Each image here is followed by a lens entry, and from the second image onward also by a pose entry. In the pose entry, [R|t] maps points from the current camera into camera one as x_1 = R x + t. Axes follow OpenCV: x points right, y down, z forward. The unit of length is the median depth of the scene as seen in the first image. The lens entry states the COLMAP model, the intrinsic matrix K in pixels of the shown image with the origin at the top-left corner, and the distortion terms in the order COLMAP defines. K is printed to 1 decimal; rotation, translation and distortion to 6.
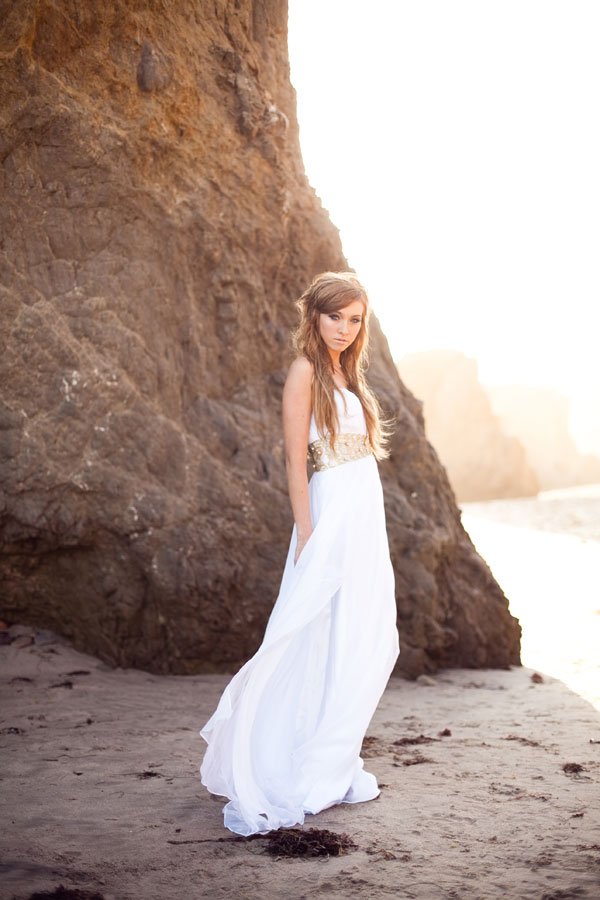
lens RADIAL K [[1299.3, 0, 300.0], [0, 1299.3, 450.0], [0, 0, 1]] dist [-0.158886, 0.113046]
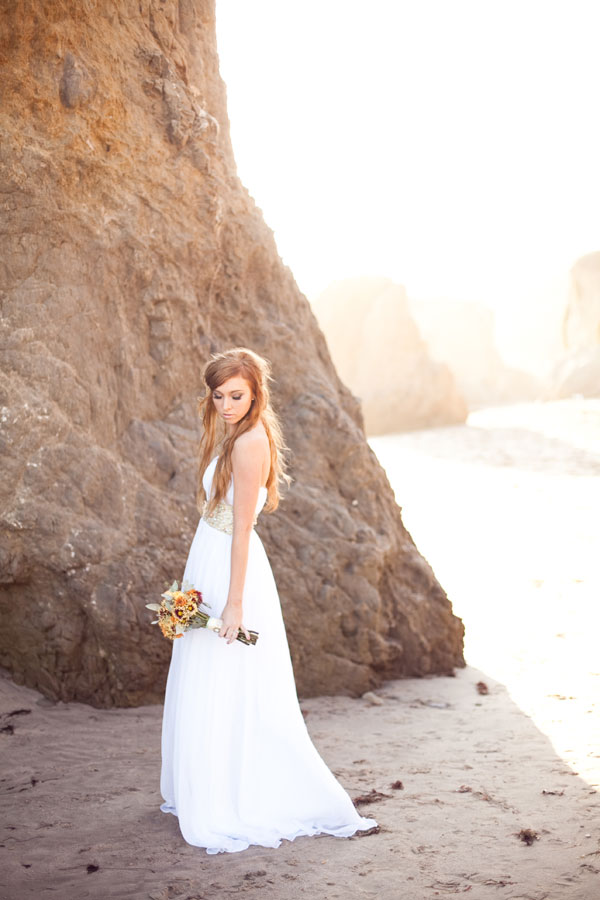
lens RADIAL K [[1299.3, 0, 300.0], [0, 1299.3, 450.0], [0, 0, 1]] dist [-0.158886, 0.113046]
pose [[0.998194, -0.023363, 0.055336, -0.007891], [0.019484, 0.997383, 0.069626, -0.083077], [-0.056818, -0.068423, 0.996037, 0.030270]]
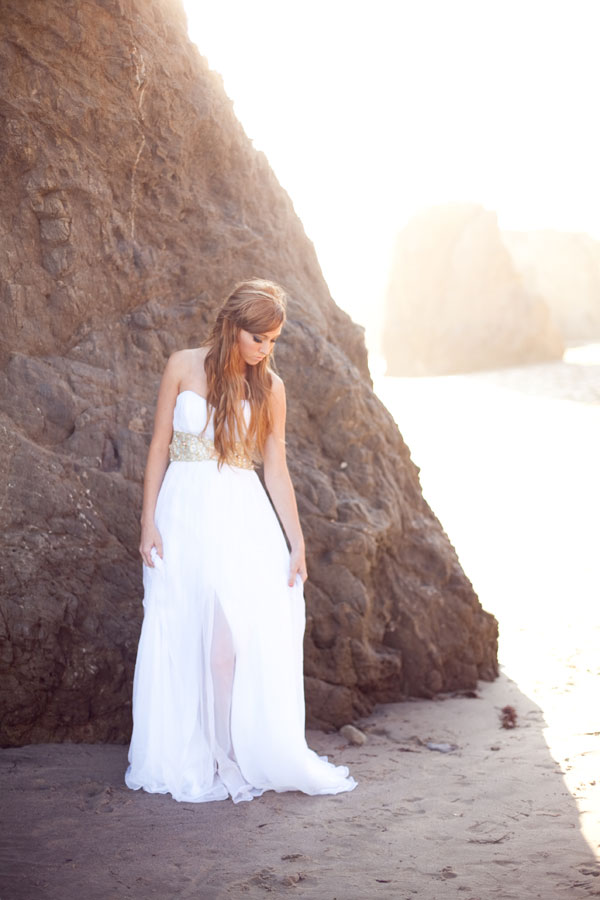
lens RADIAL K [[1299.3, 0, 300.0], [0, 1299.3, 450.0], [0, 0, 1]] dist [-0.158886, 0.113046]
pose [[0.999389, -0.021021, -0.027911, 0.093969], [0.024127, 0.992951, 0.116040, -0.067146], [0.025275, -0.116643, 0.992852, 0.300553]]
